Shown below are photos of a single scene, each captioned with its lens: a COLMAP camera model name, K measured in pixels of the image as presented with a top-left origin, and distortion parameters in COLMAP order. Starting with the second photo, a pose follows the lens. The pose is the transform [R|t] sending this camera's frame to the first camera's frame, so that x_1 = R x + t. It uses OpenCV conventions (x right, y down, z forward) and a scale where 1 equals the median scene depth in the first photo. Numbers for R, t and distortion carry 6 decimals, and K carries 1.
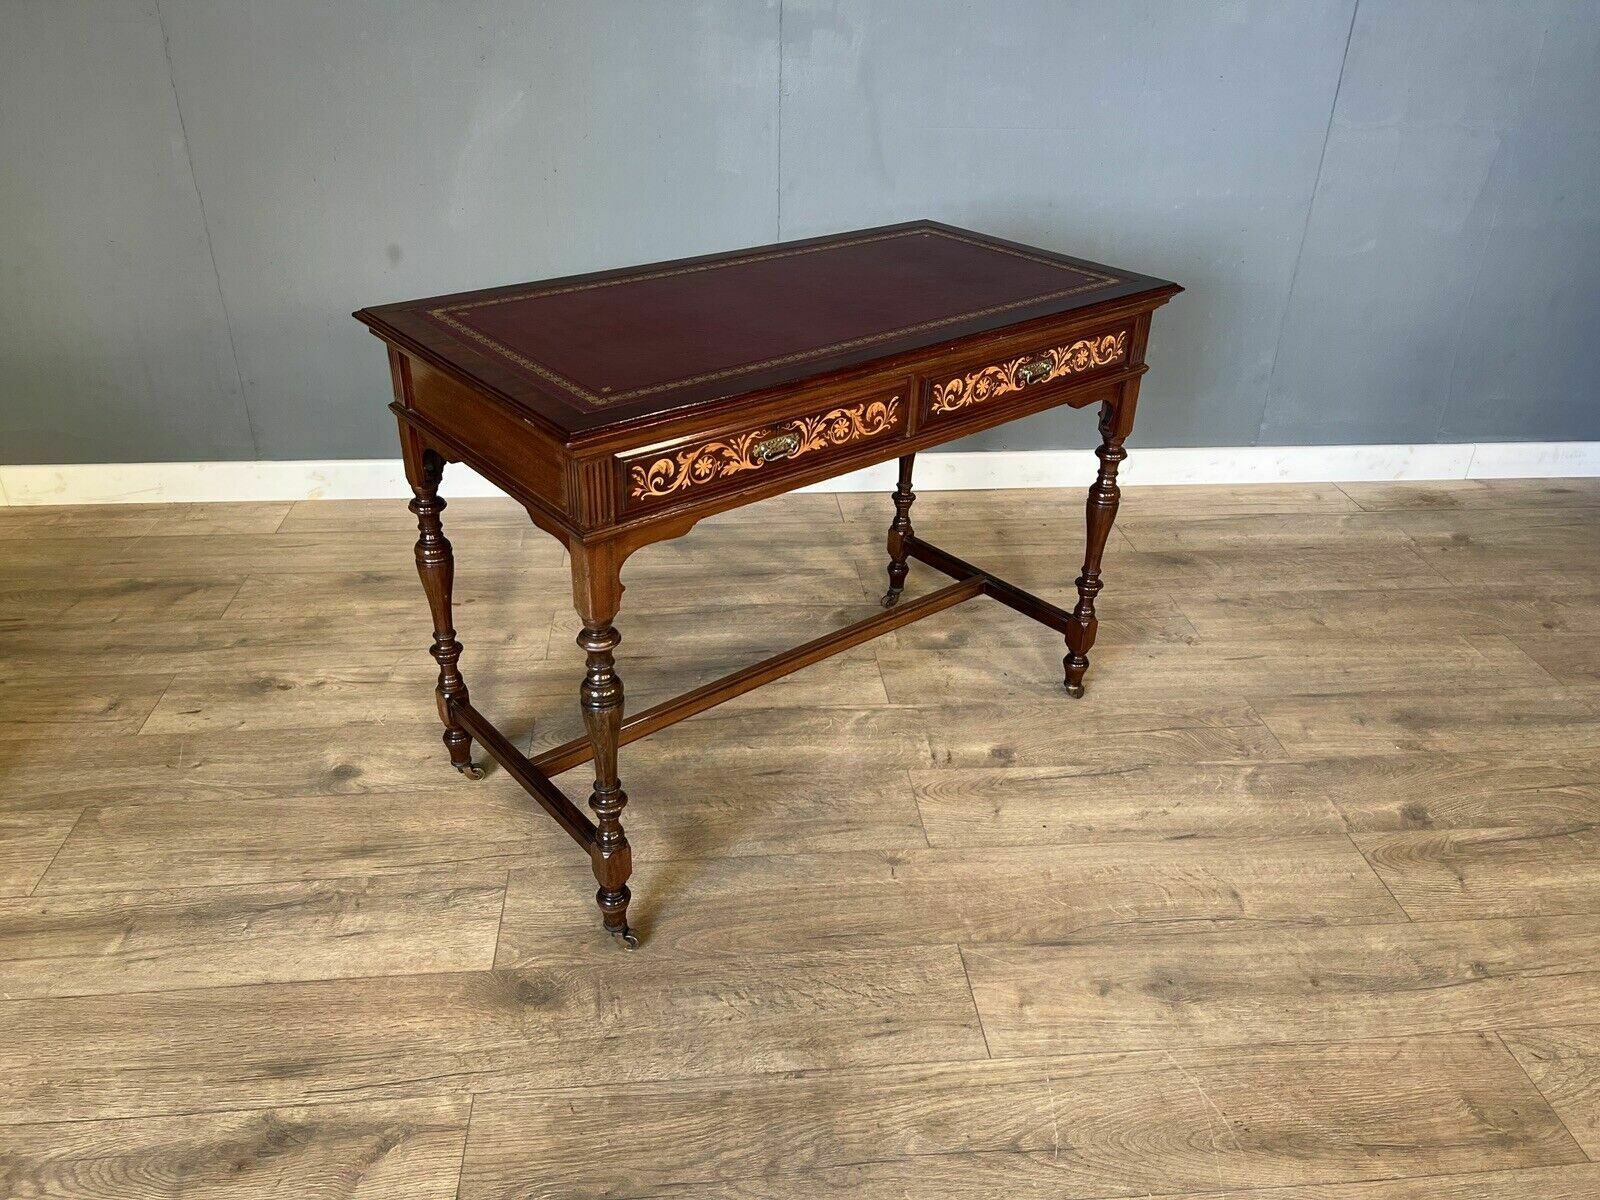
lens RADIAL K [[1211.8, 0, 804.0], [0, 1211.8, 608.4], [0, 0, 1]] dist [0.044612, -0.055698]
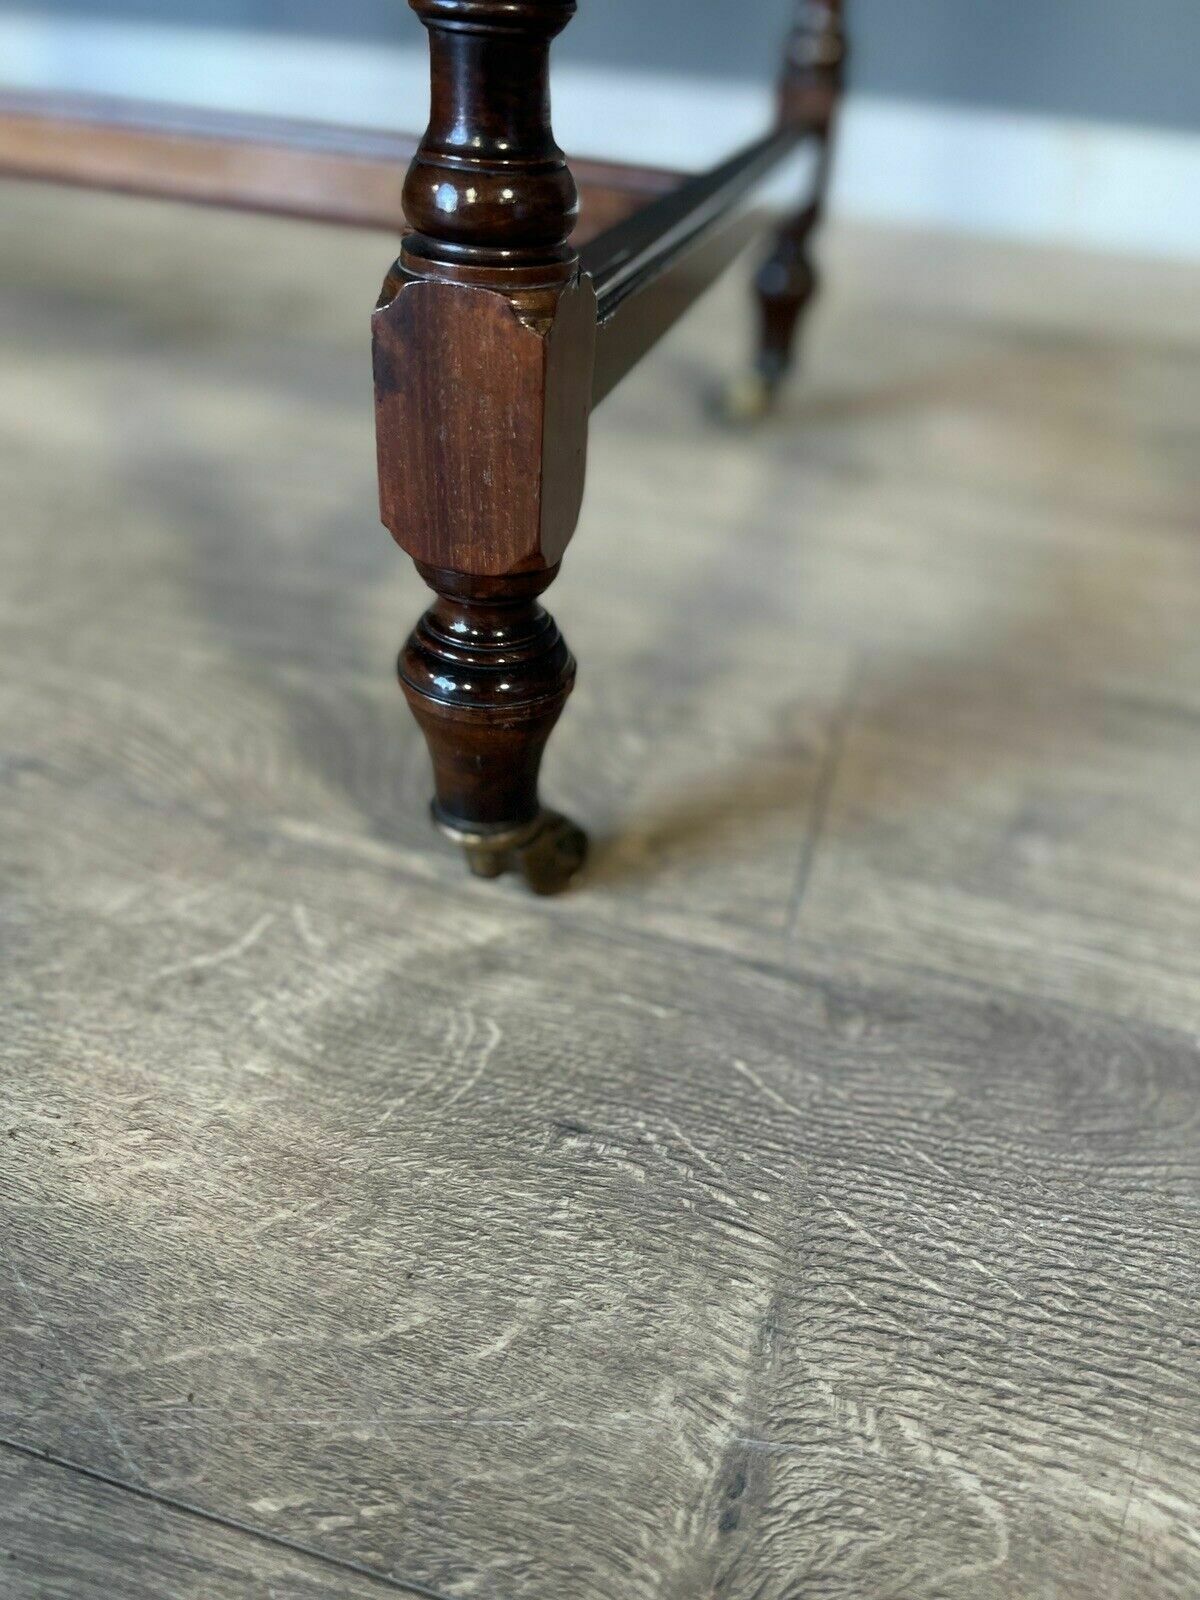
lens RADIAL K [[1211.8, 0, 595.6], [0, 1211.8, 817.1], [0, 0, 1]] dist [0.044612, -0.055698]
pose [[0.928544, 0.241418, -0.281999, 0.458889], [-0.212738, 0.968594, 0.128721, 0.099014], [0.304218, -0.059531, 0.950740, 0.910789]]
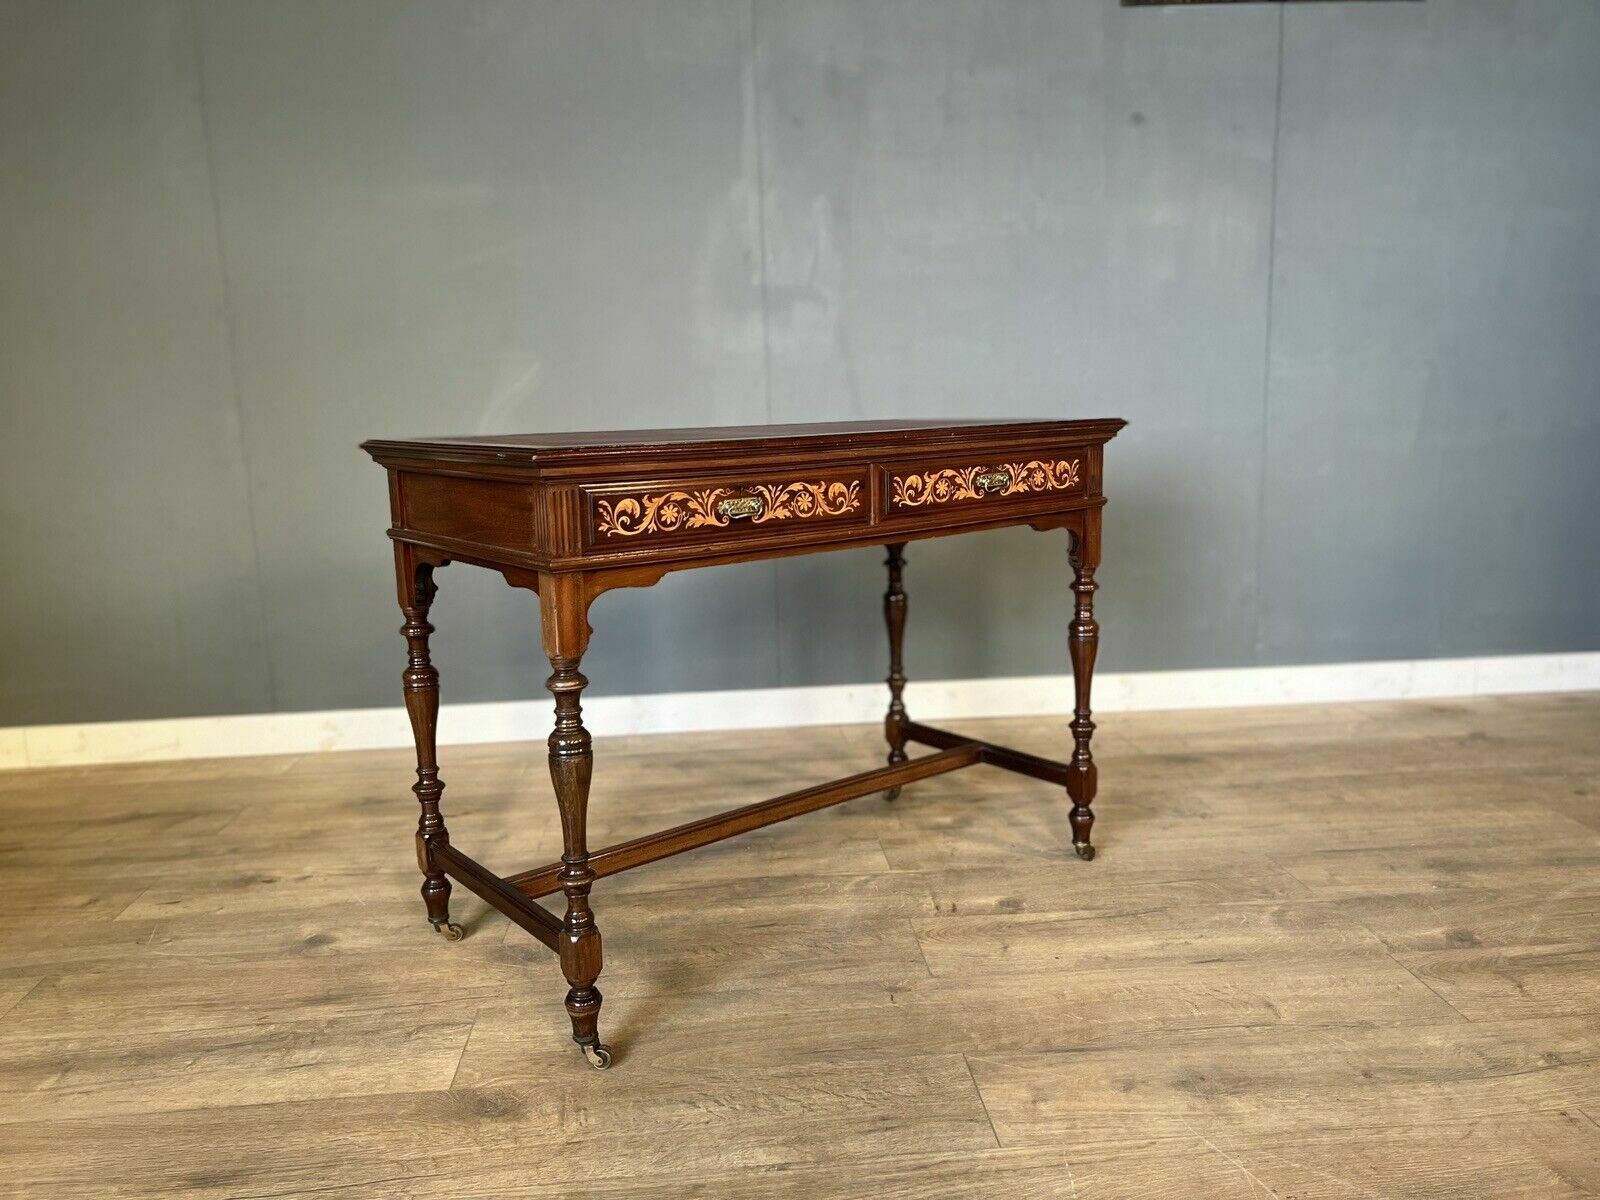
lens RADIAL K [[1216.3, 0, 800.0], [0, 1216.3, 600.0], [0, 0, 1]] dist [0.043309, -0.051794]
pose [[0.998437, -0.048957, -0.026946, 0.041038], [0.037025, 0.940704, -0.337203, 0.230708], [0.041857, 0.335678, 0.941046, 0.023184]]
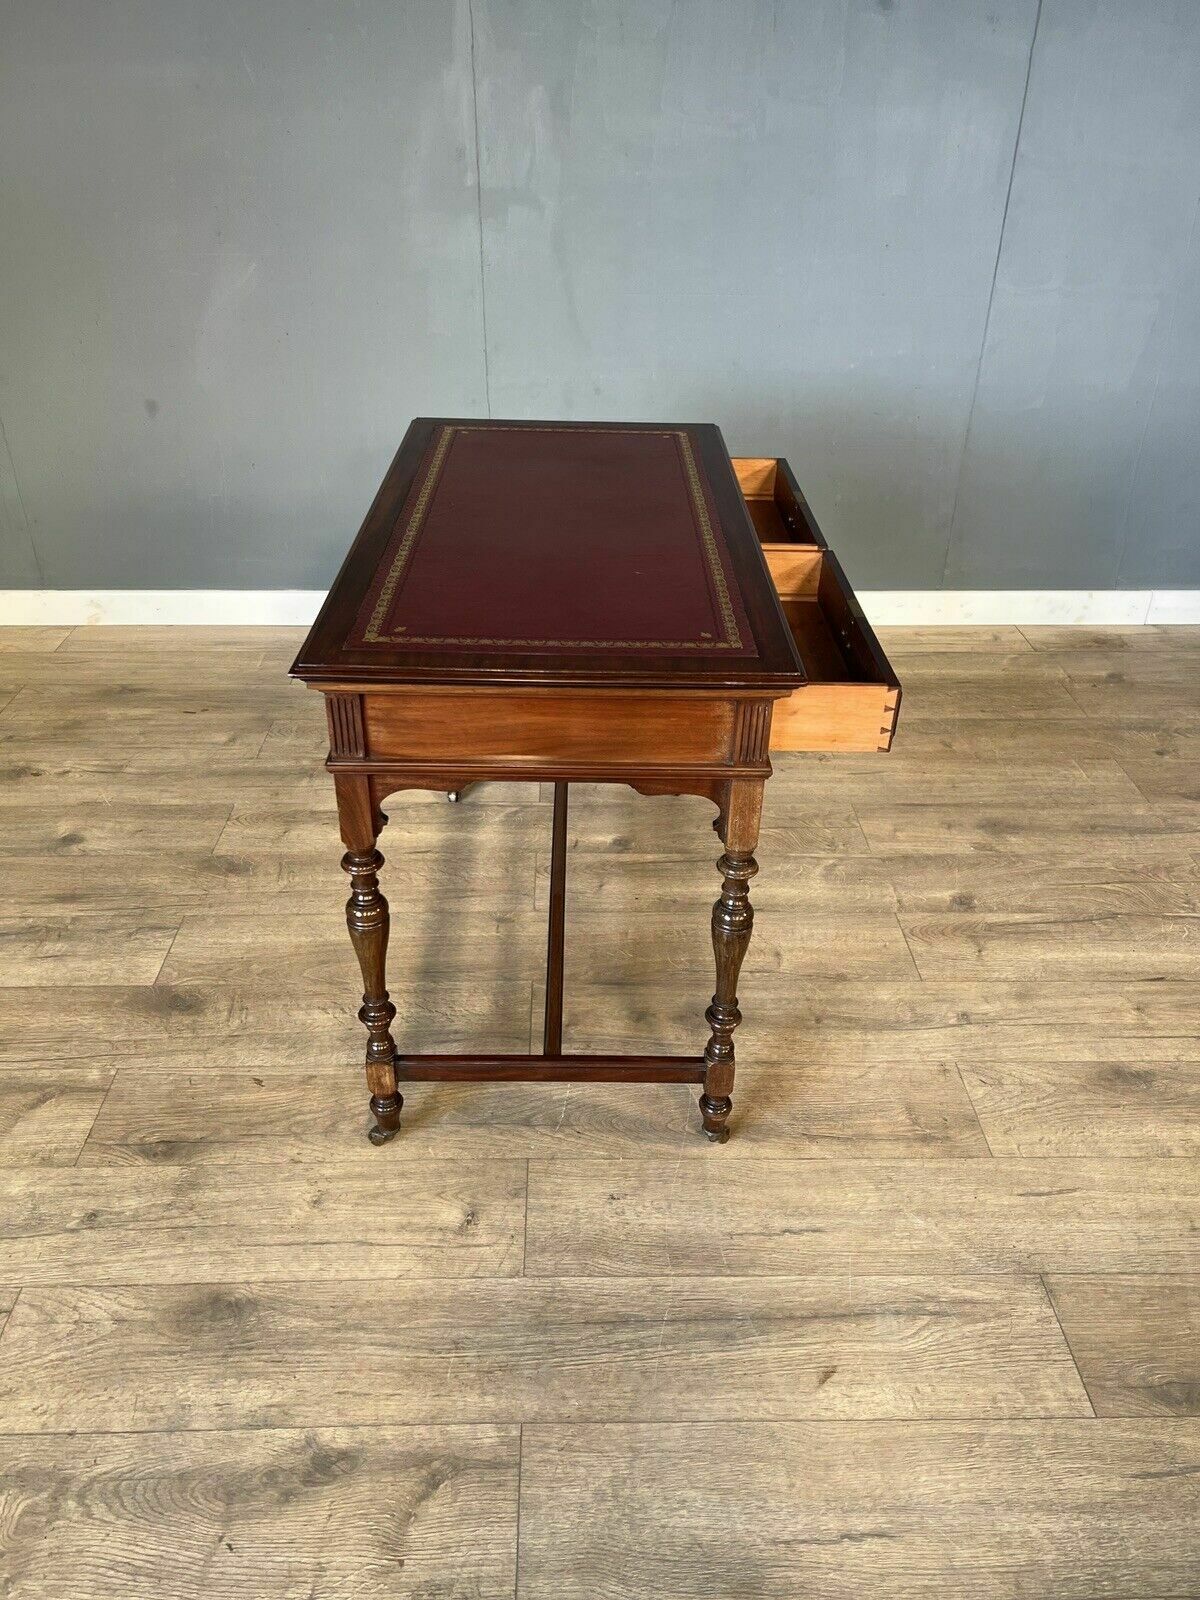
lens RADIAL K [[1211.8, 0, 595.6], [0, 1211.8, 817.1], [0, 0, 1]] dist [0.044612, -0.055698]
pose [[0.997033, 0.026517, -0.072264, 0.241827], [-0.023713, 0.998943, 0.039385, 0.053986], [0.073232, -0.037555, 0.996608, -0.178549]]
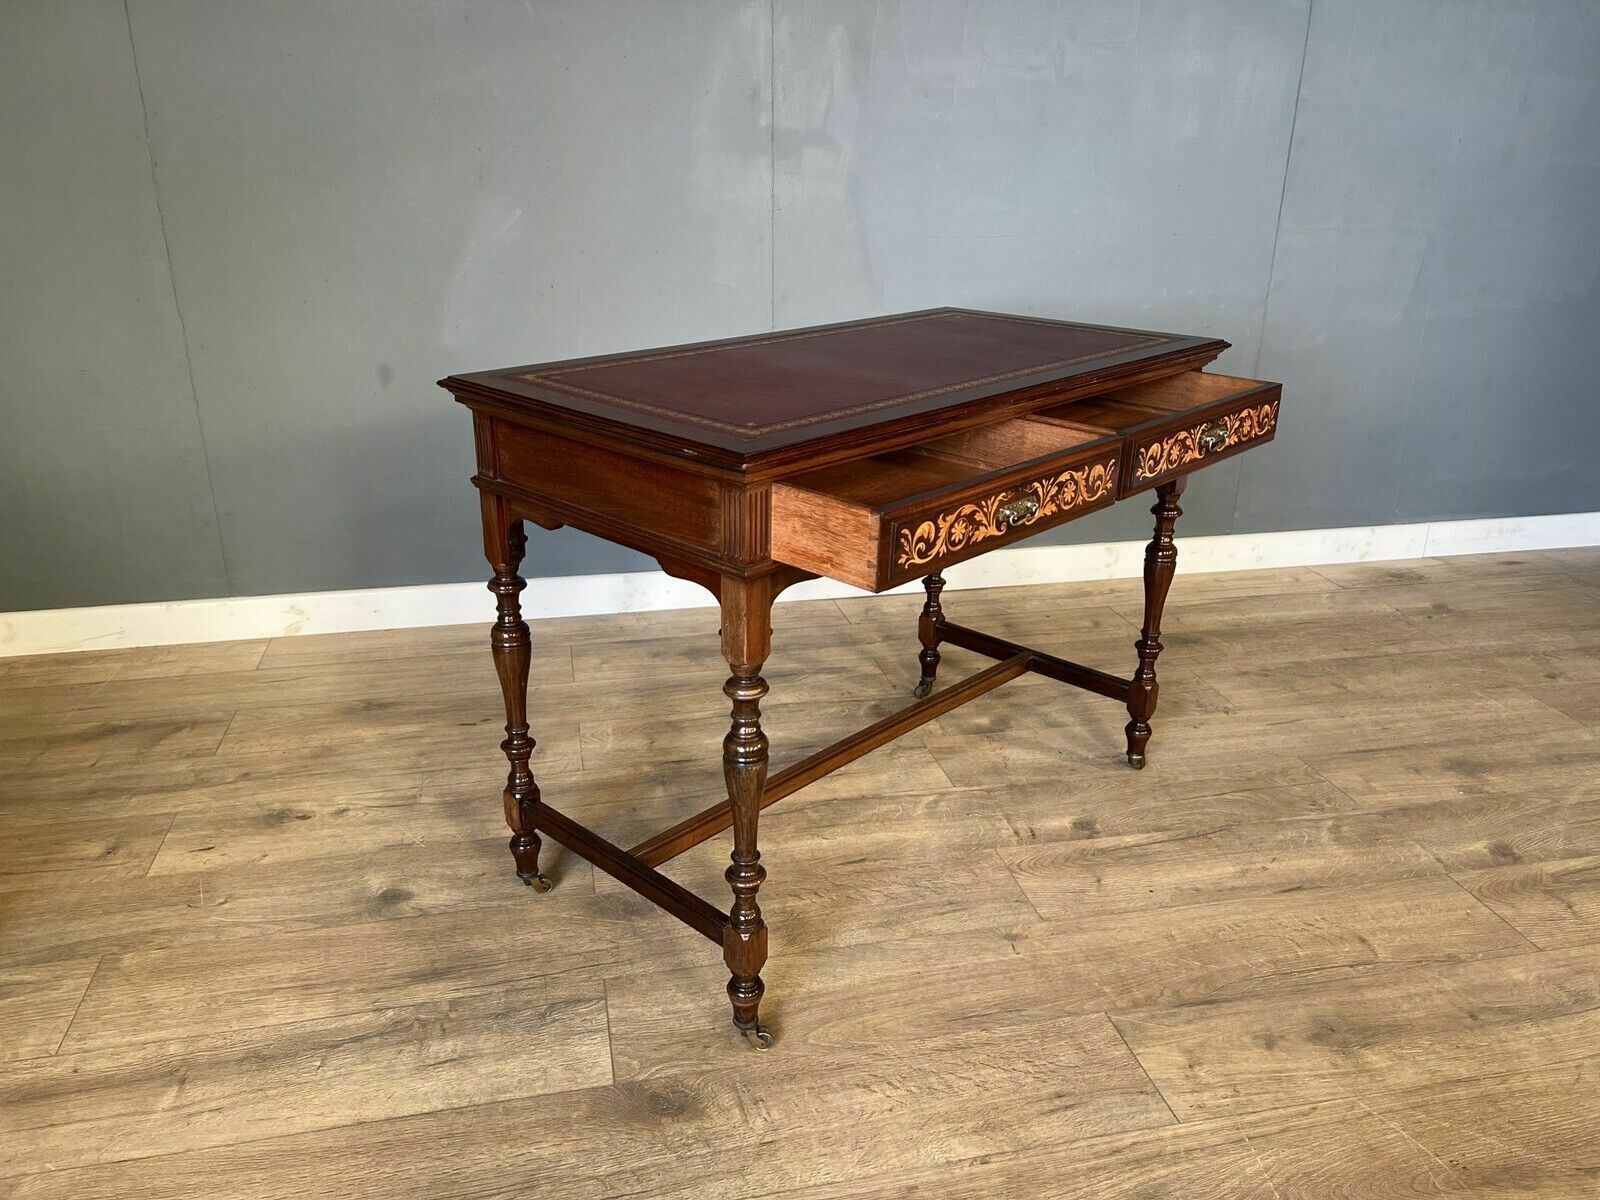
lens RADIAL K [[1217.4, 0, 802.8], [0, 1217.4, 602.3], [0, 0, 1]] dist [0.040044, -0.047684]
pose [[0.992853, -0.055996, 0.105389, -0.164625], [0.070689, 0.987441, -0.141295, 0.071610], [-0.096154, 0.147735, 0.984342, 0.042218]]
